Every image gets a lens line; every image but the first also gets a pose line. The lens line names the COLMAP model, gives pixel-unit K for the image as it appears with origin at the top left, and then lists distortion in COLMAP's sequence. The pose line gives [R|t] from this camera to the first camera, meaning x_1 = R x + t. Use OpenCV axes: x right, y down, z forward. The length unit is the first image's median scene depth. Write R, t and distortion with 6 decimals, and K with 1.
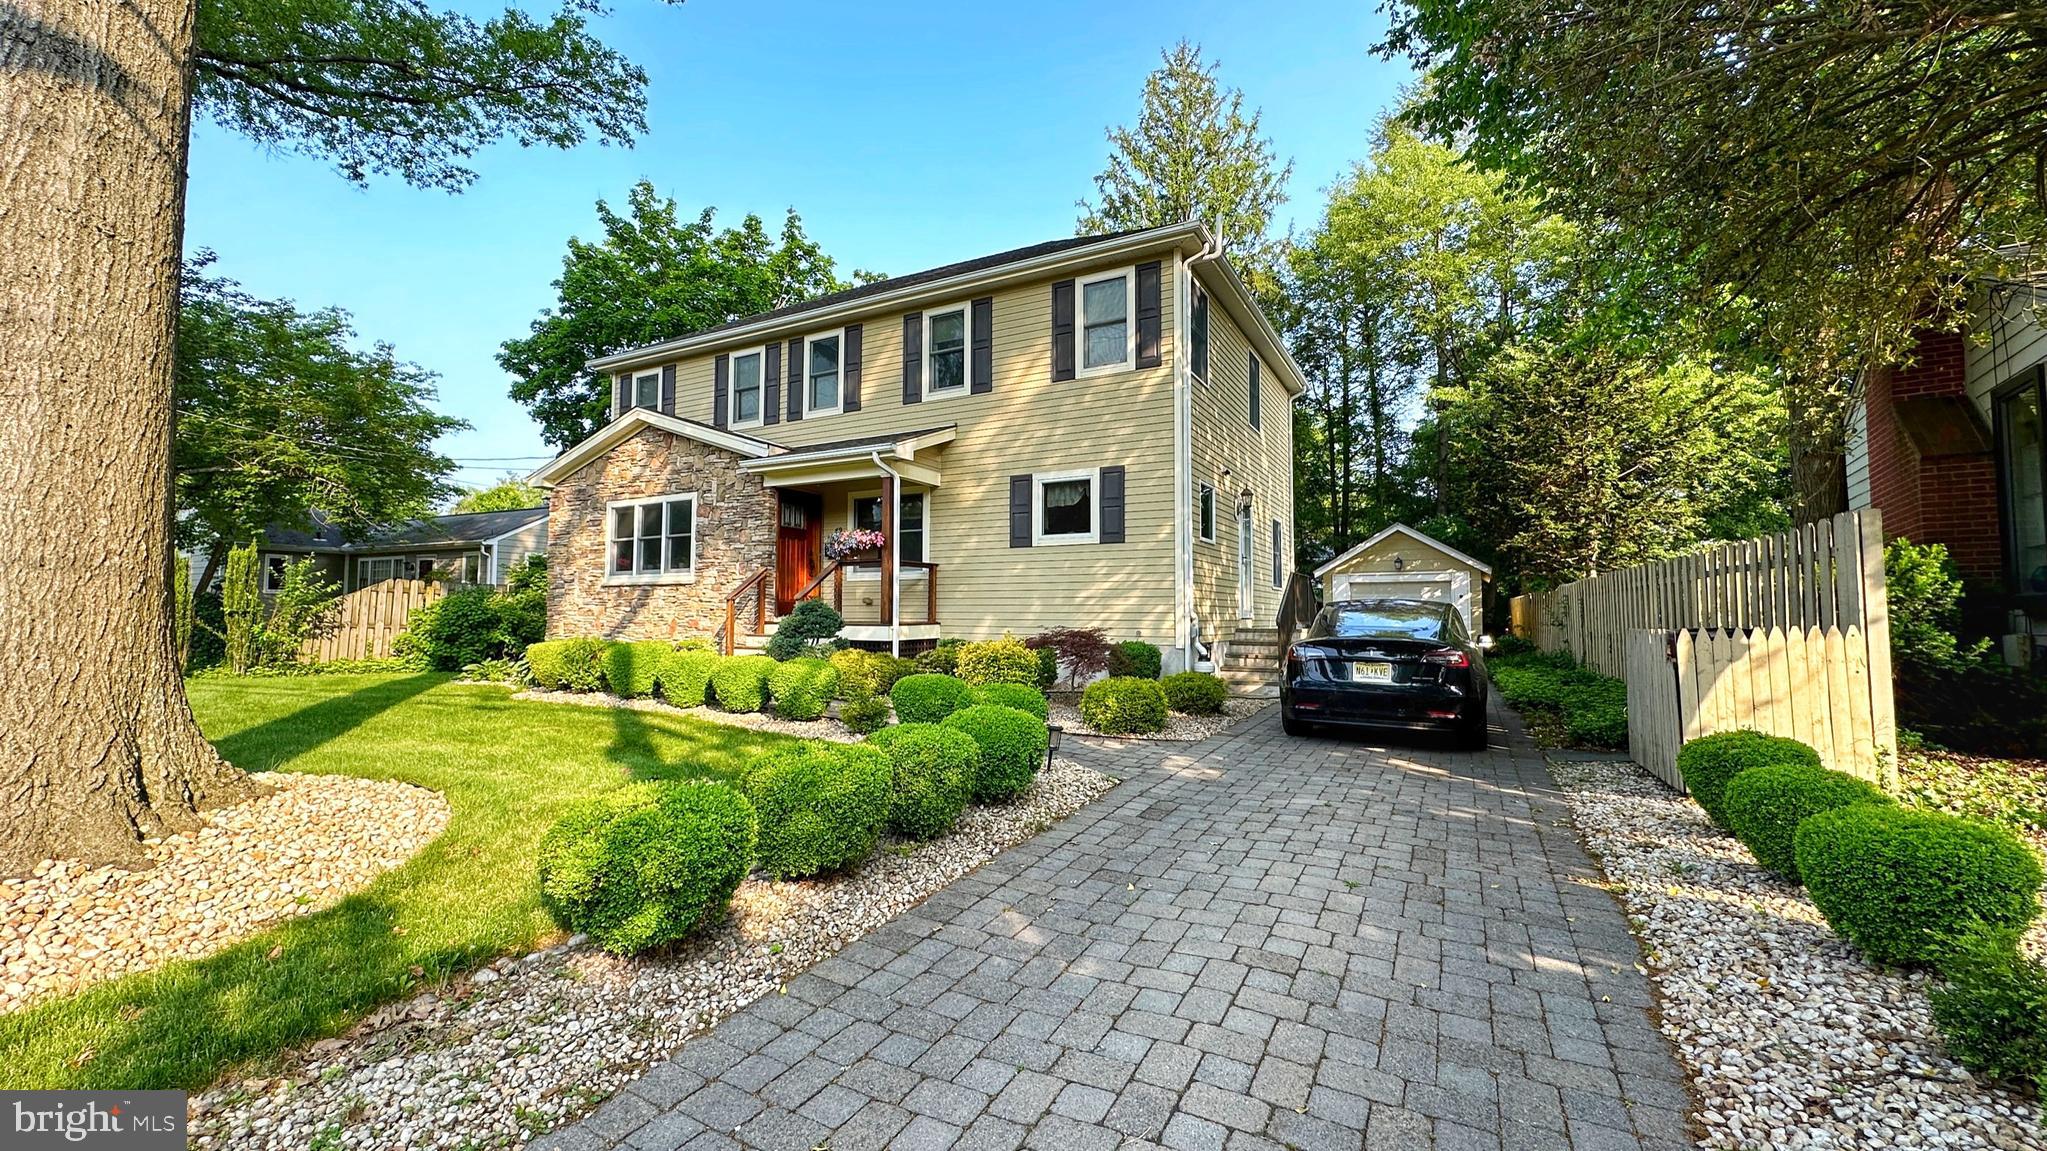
lens RADIAL K [[817.5, 0, 1015.5], [0, 817.5, 569.8], [0, 0, 1]] dist [0.000574, -0.000114]
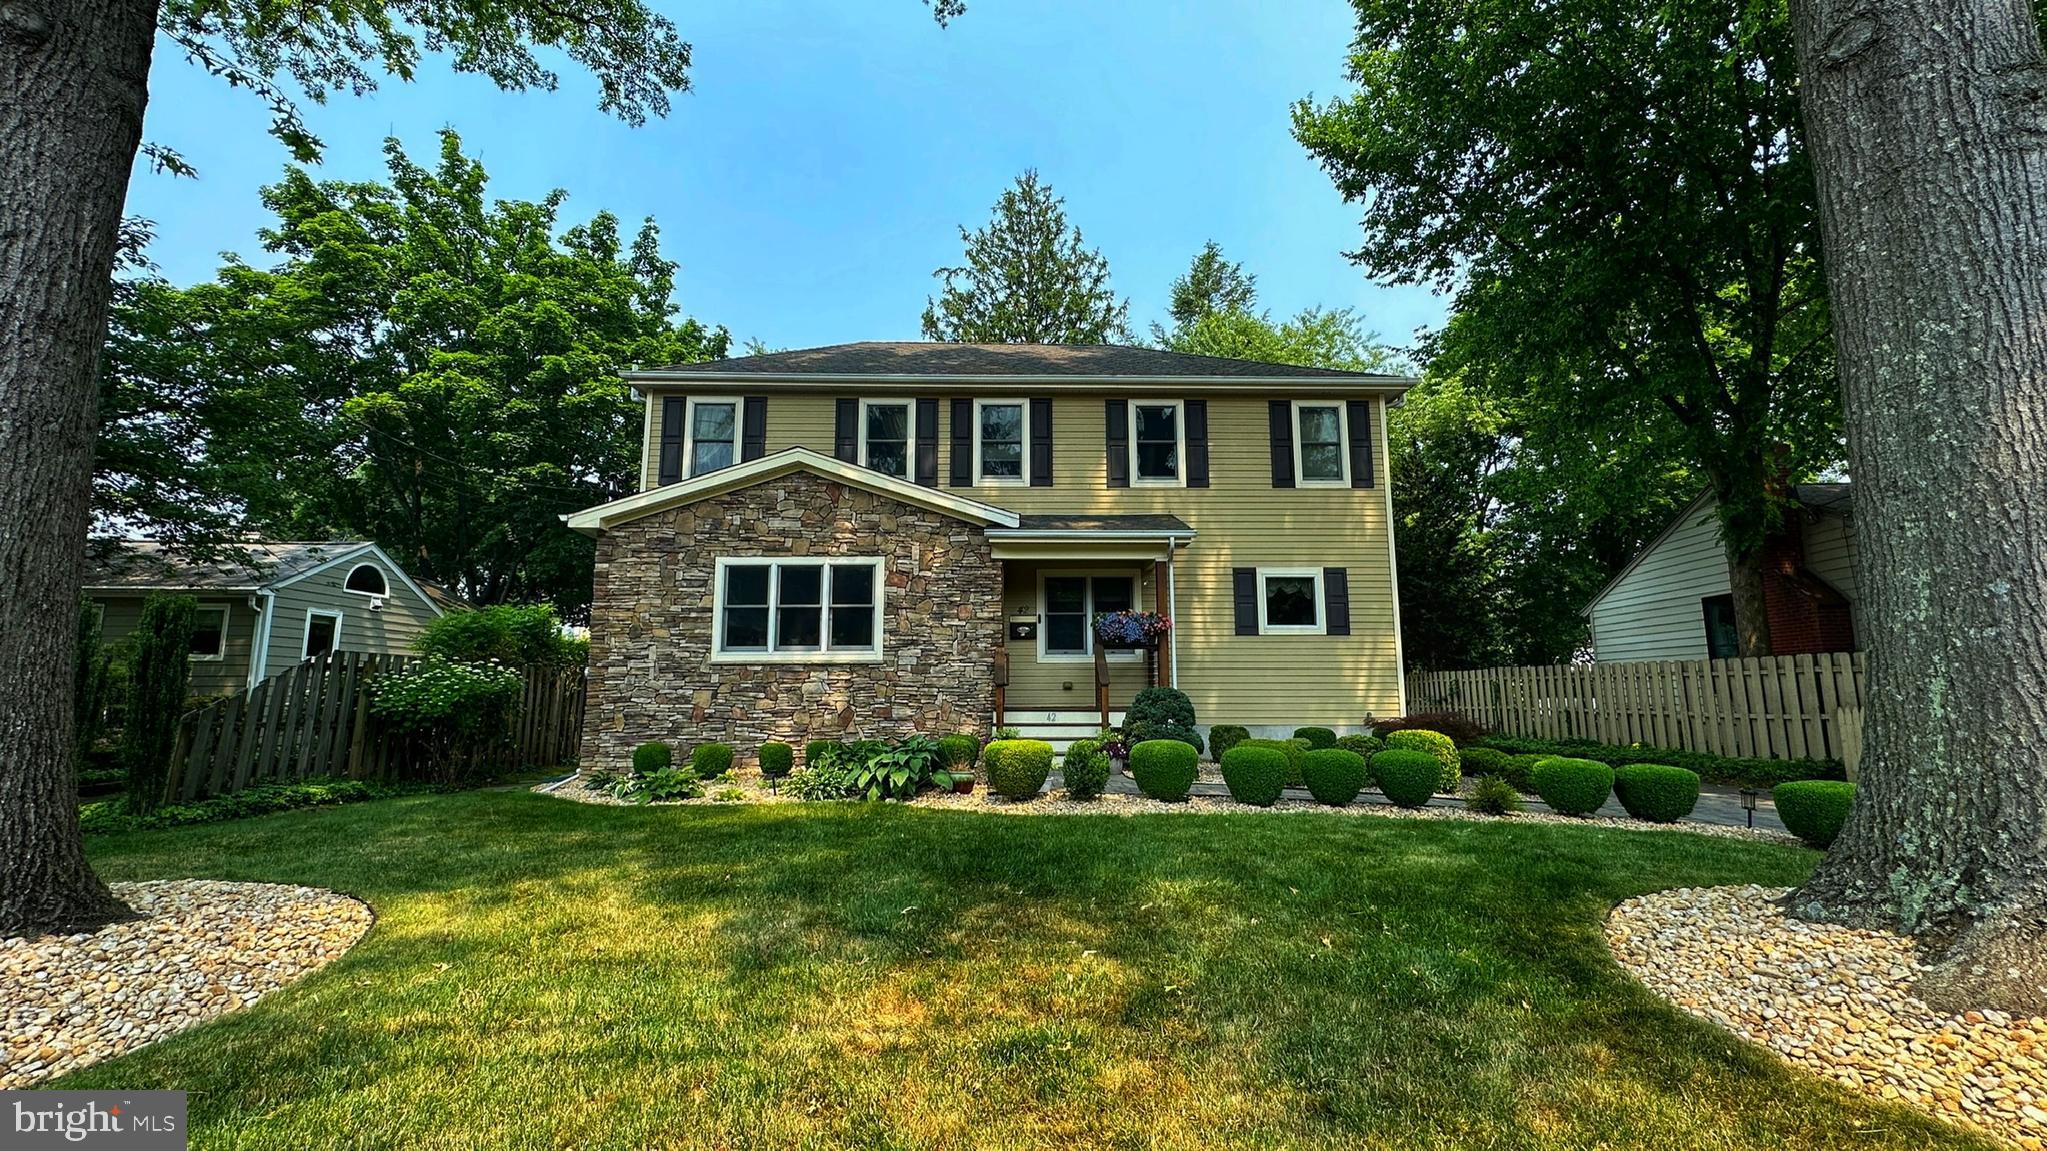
lens RADIAL K [[817.5, 0, 1038.9], [0, 817.5, 574.1], [0, 0, 1]] dist [0.000574, -0.000114]
pose [[0.864503, 0.067710, 0.498047, -0.704594], [-0.023288, 0.995217, -0.094877, 0.000555], [-0.502088, 0.070423, 0.861944, 0.189891]]
